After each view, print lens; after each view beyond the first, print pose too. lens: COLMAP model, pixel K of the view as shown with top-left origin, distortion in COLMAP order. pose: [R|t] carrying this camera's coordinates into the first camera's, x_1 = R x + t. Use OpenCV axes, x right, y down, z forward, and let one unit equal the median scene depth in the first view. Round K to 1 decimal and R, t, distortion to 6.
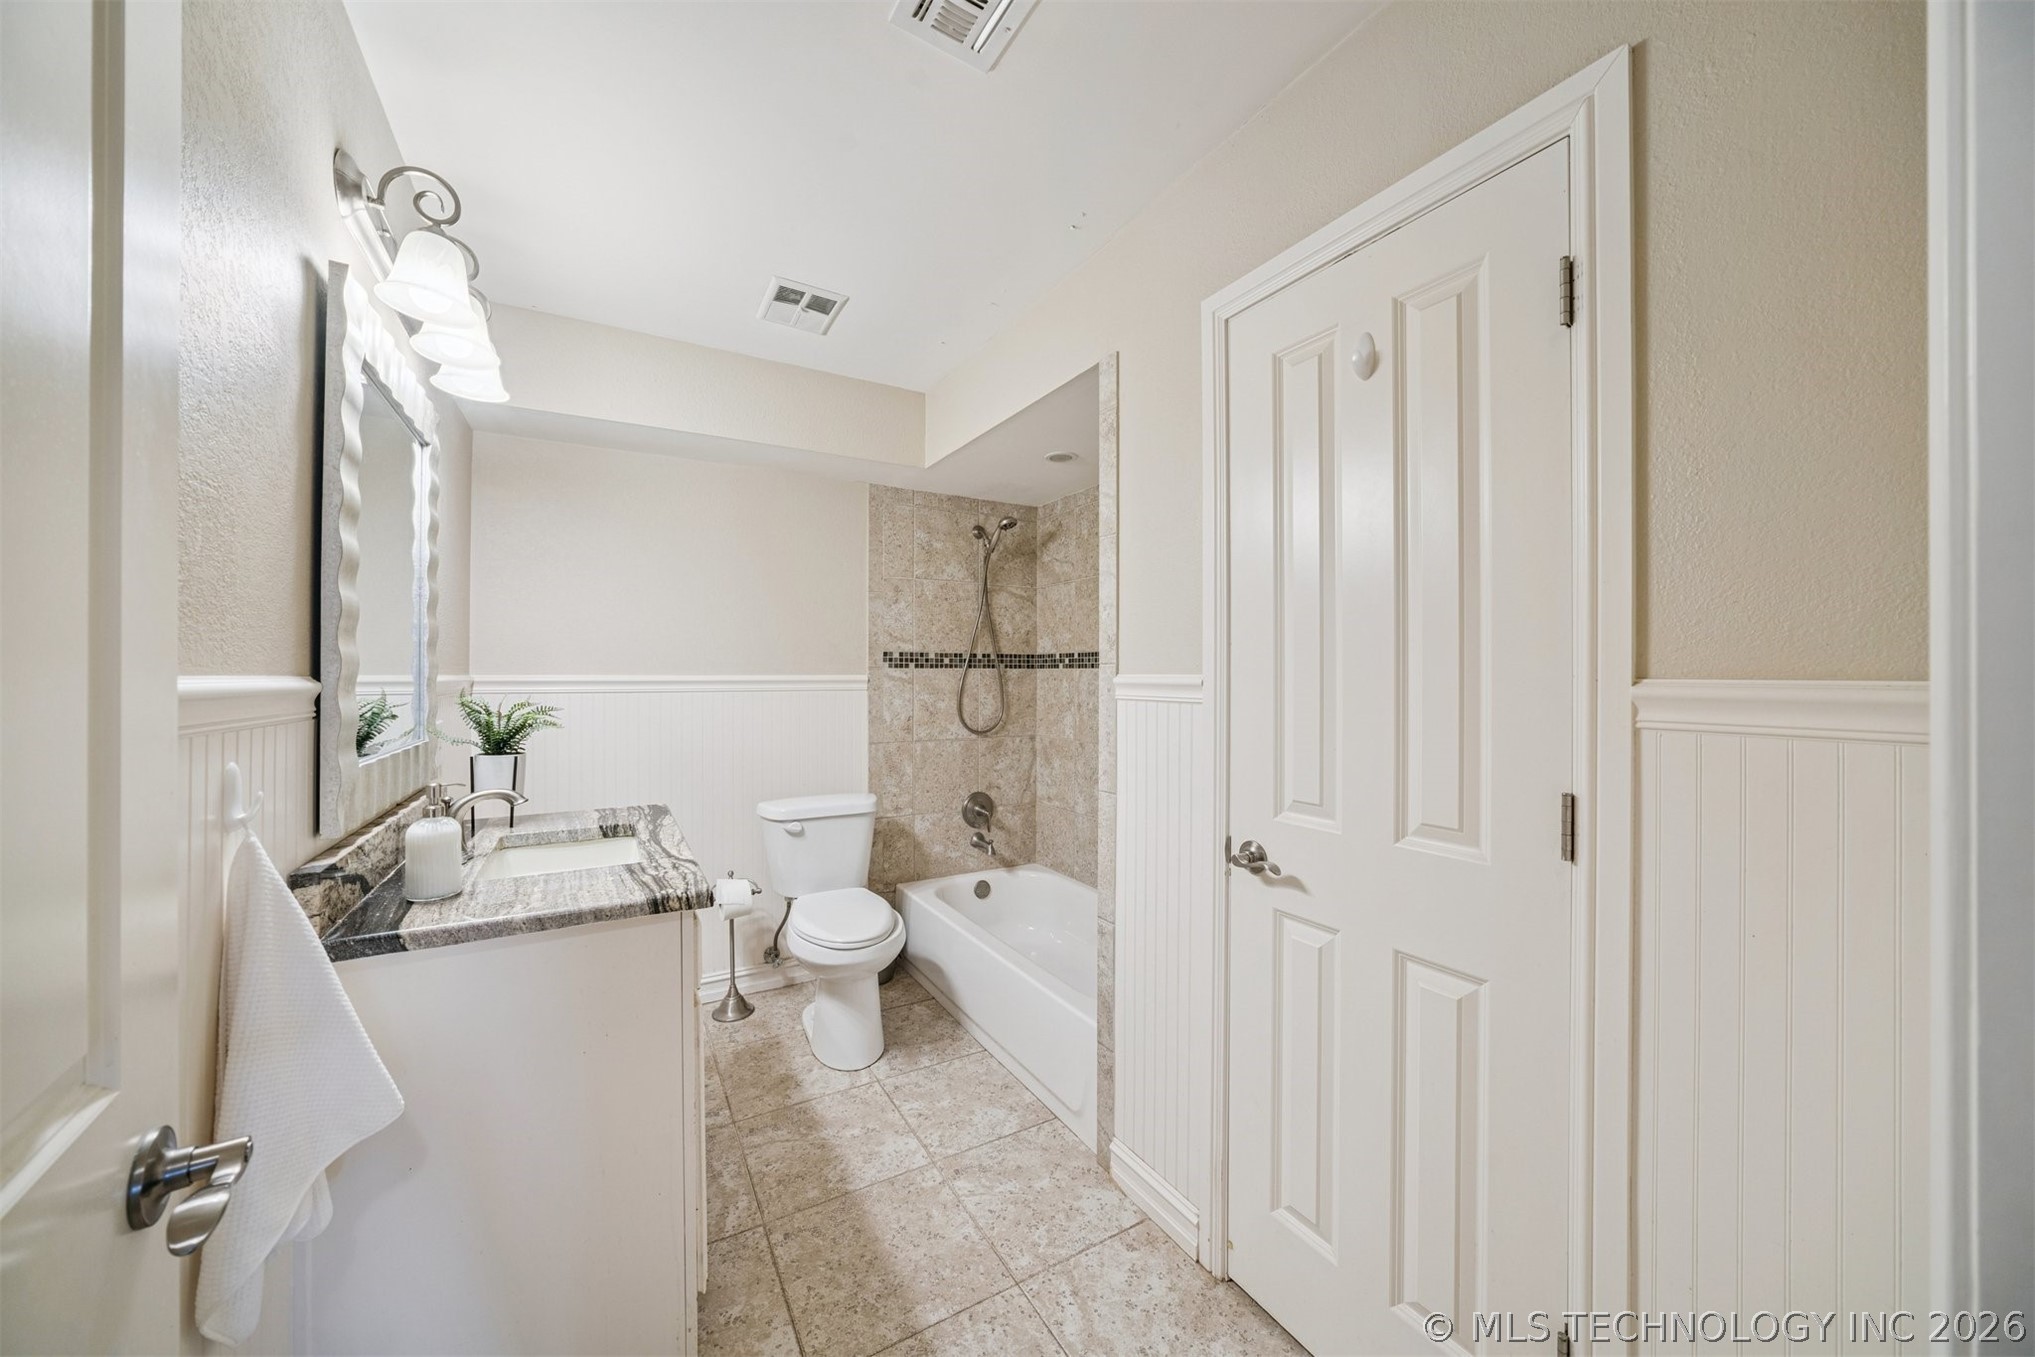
lens RADIAL K [[707.6, 0, 1008.5], [0, 707.6, 667.2], [0, 0, 1]] dist [-0.010688, 0.000428]
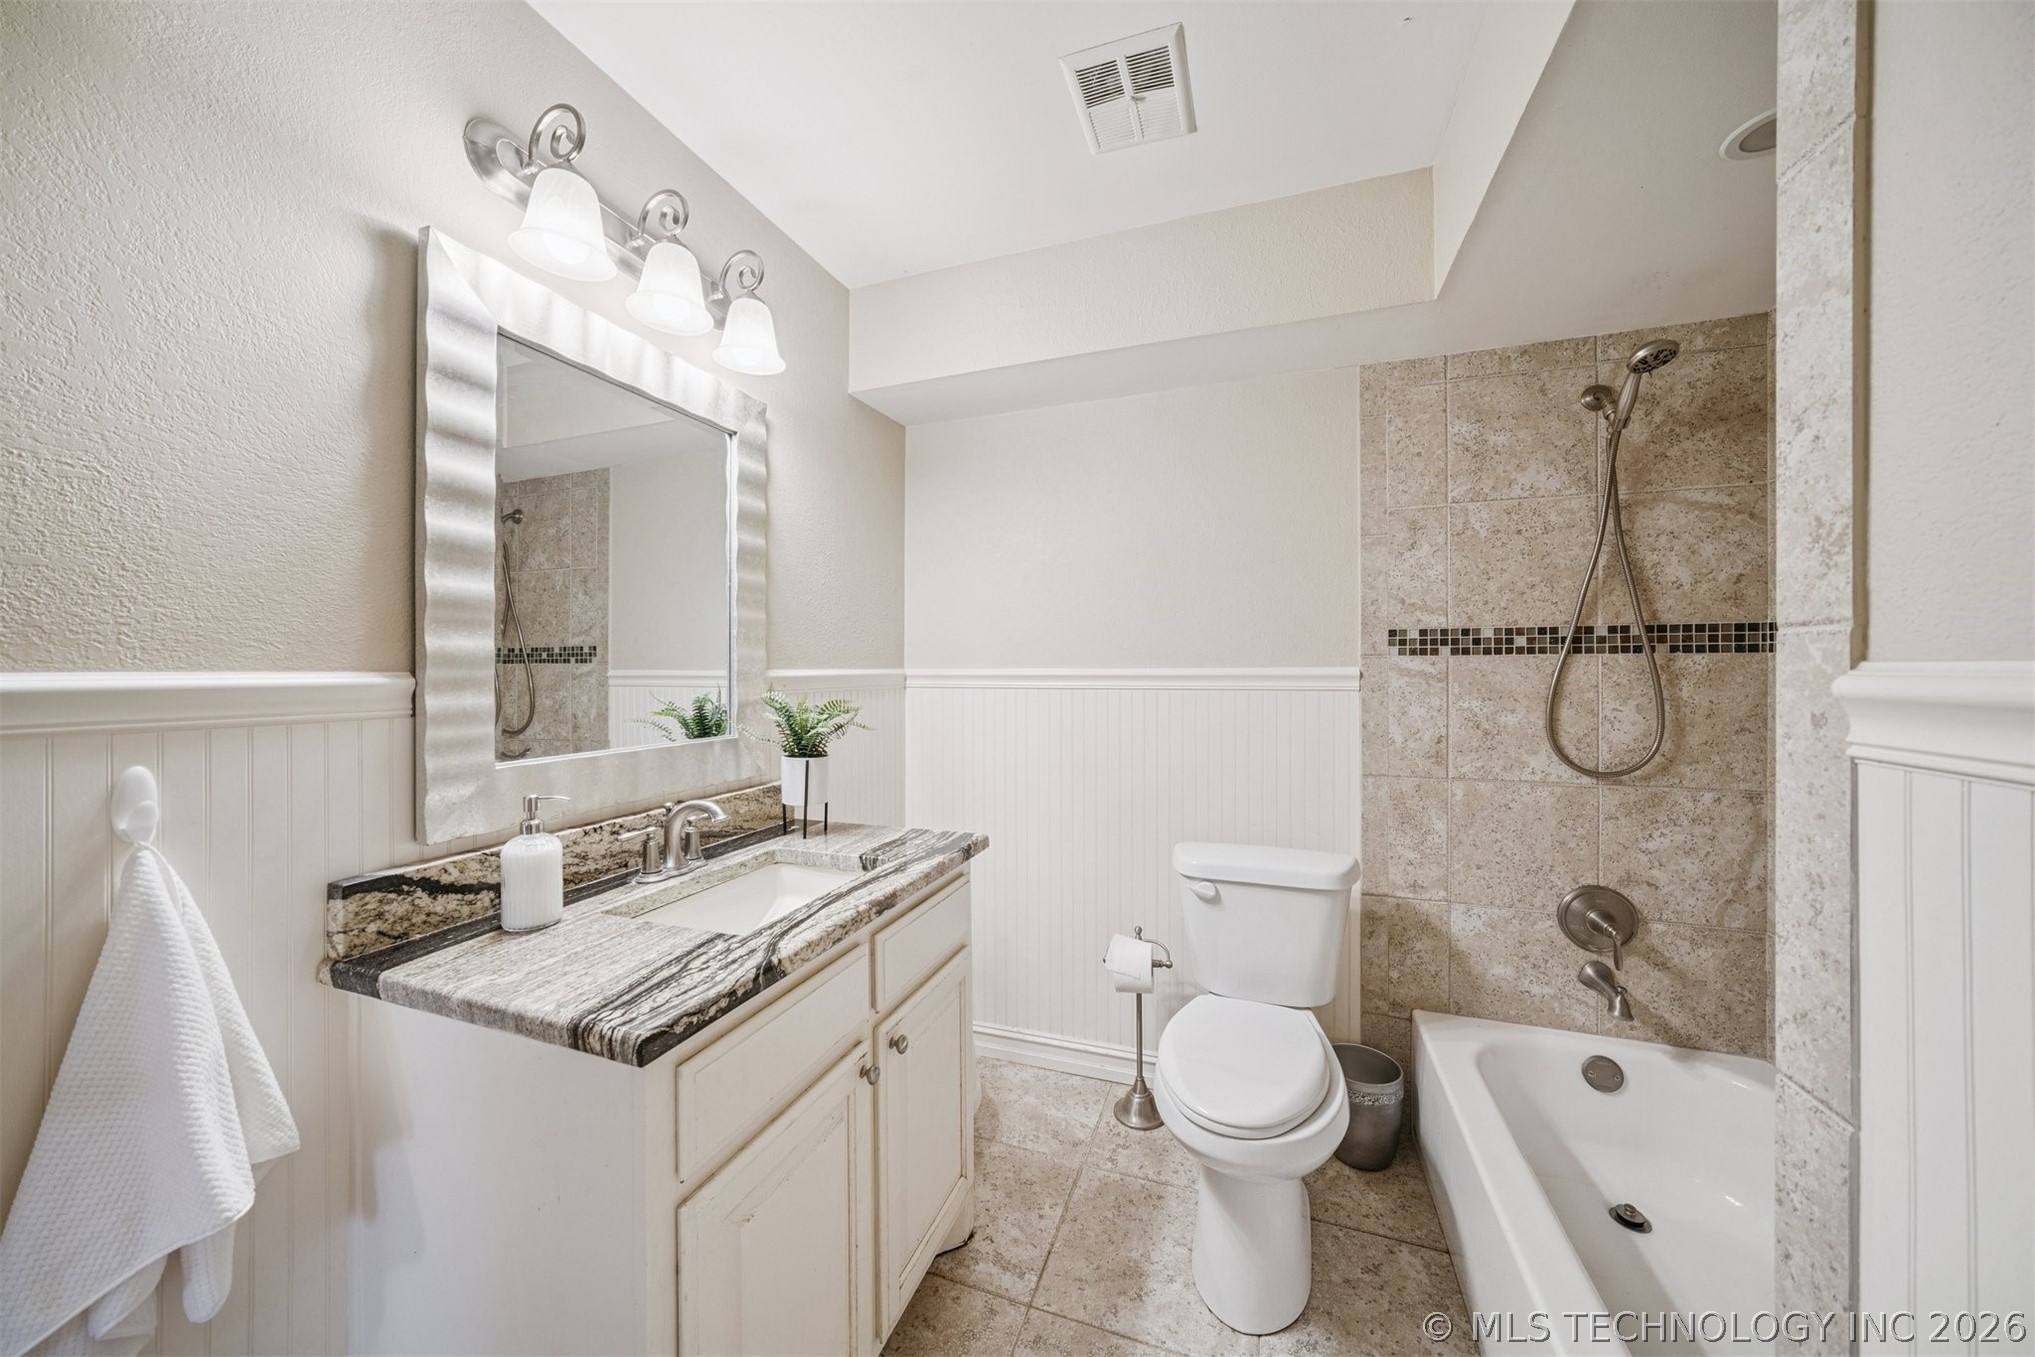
lens RADIAL K [[707.6, 0, 1008.5], [0, 707.6, 667.2], [0, 0, 1]] dist [-0.010688, 0.000428]
pose [[0.637701, -0.004087, -0.770273, 0.084399], [0.011963, 0.999918, 0.004599, 0.004144], [0.770191, -0.012148, 0.637698, 0.333487]]
